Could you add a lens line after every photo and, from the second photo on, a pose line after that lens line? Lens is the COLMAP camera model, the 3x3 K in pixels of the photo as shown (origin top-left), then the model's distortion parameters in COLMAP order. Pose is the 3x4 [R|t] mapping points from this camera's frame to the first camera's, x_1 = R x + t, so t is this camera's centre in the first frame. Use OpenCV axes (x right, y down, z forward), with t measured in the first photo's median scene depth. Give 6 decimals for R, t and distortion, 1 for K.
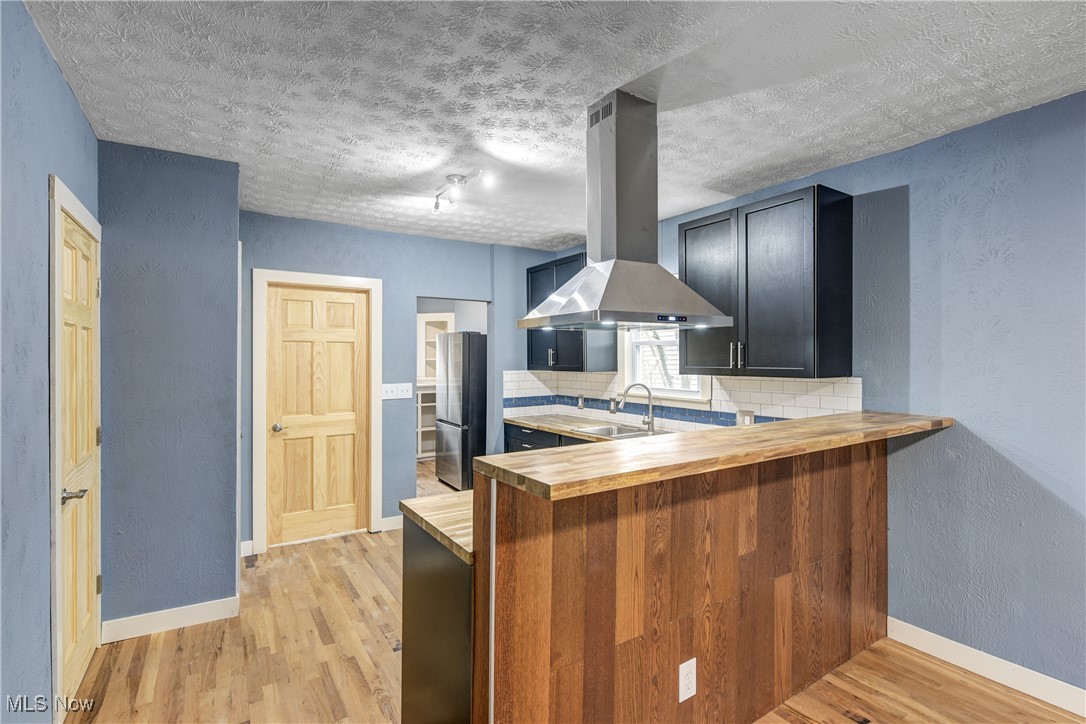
lens RADIAL K [[503.5, 0, 540.6], [0, 503.5, 359.4], [0, 0, 1]] dist [-0.001807, 0.000577]
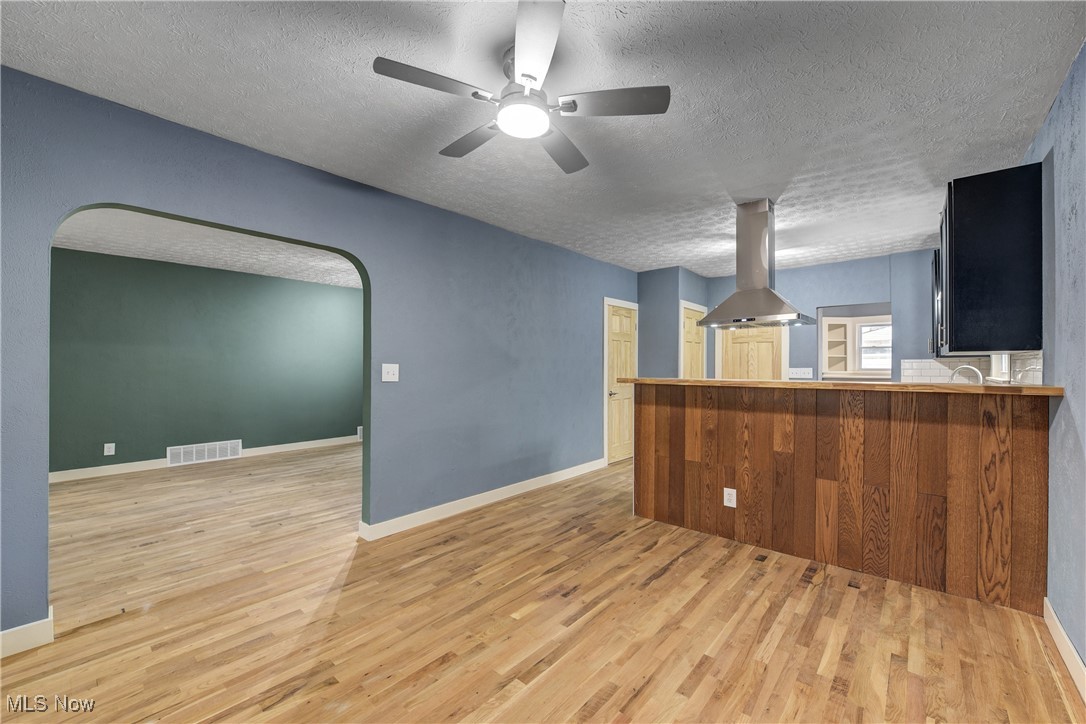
lens RADIAL K [[437.3, 0, 543.5], [0, 437.3, 365.6], [0, 0, 1]] dist [-0.011811, 0.000169]
pose [[0.279231, 0.000114, -0.960224, 1.486548], [-0.001766, 0.999998, -0.000395, 0.085925], [0.960222, 0.001806, 0.279231, -0.185557]]
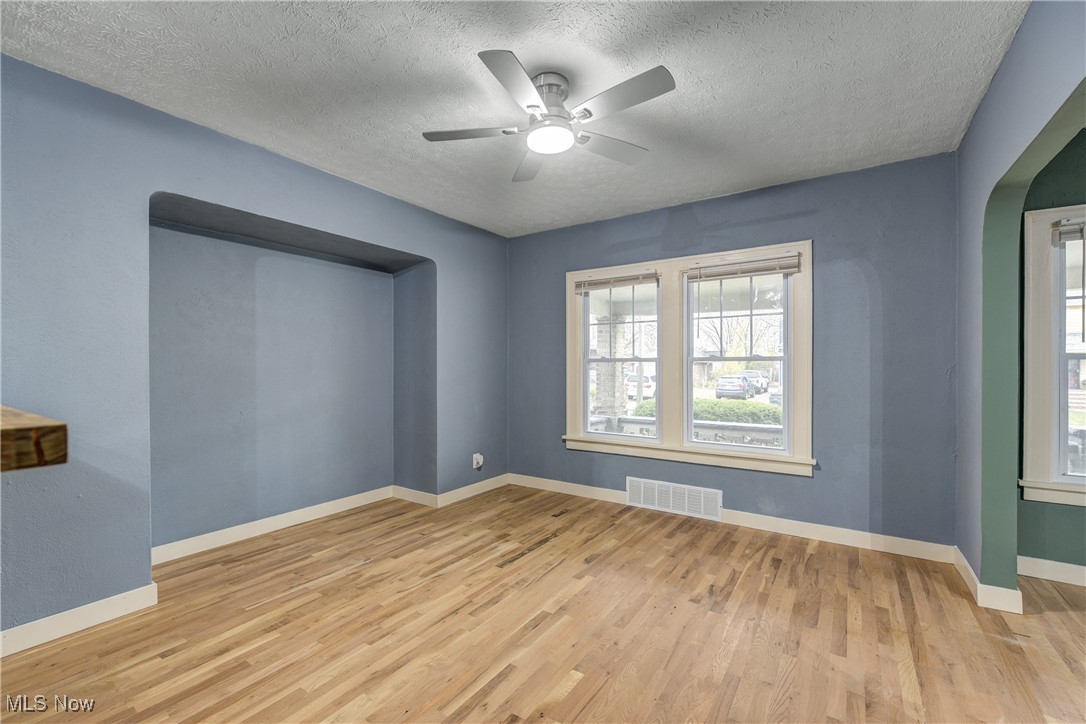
lens RADIAL K [[466.3, 0, 540.1], [0, 466.3, 363.5], [0, 0, 1]] dist [-0.004799, -0.000494]
pose [[-0.387100, 0.003455, 0.922031, -0.254301], [0.000286, 0.999993, -0.003627, 0.111853], [-0.922038, -0.001140, -0.387098, 0.422011]]
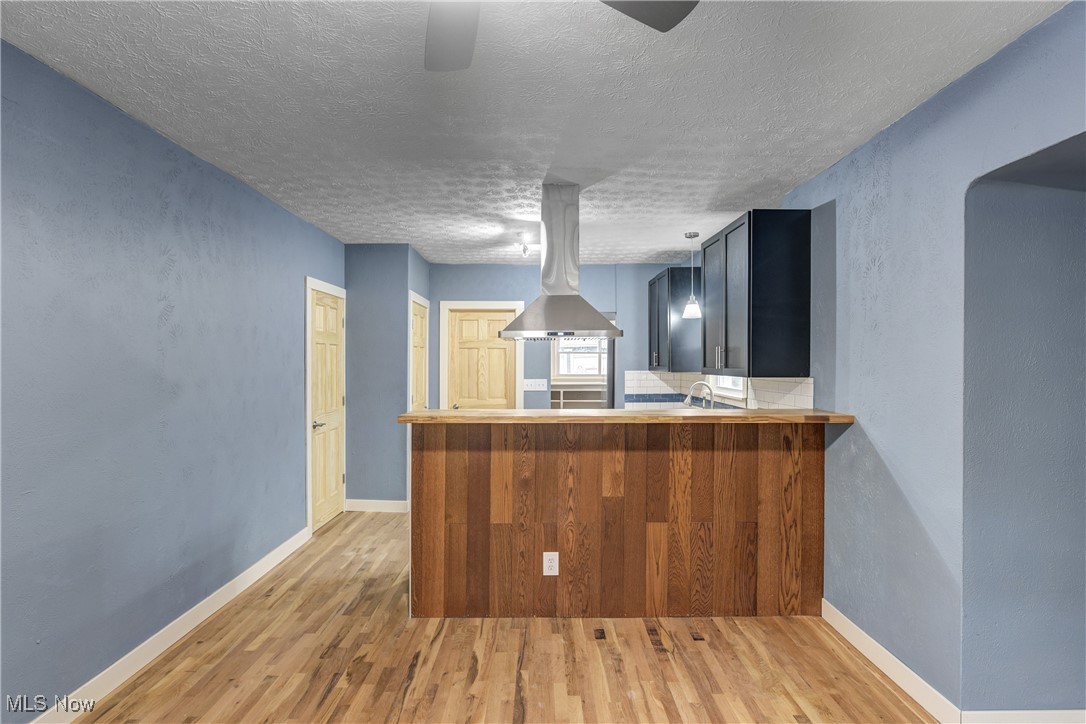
lens RADIAL K [[537.3, 0, 546.3], [0, 537.3, 364.7], [0, 0, 1]] dist [-0.007896, -0.000150]
pose [[0.847073, 0.005542, -0.531448, 0.977485], [-0.002550, 0.999977, 0.006363, 0.001895], [0.531471, -0.004035, 0.847067, -0.359017]]
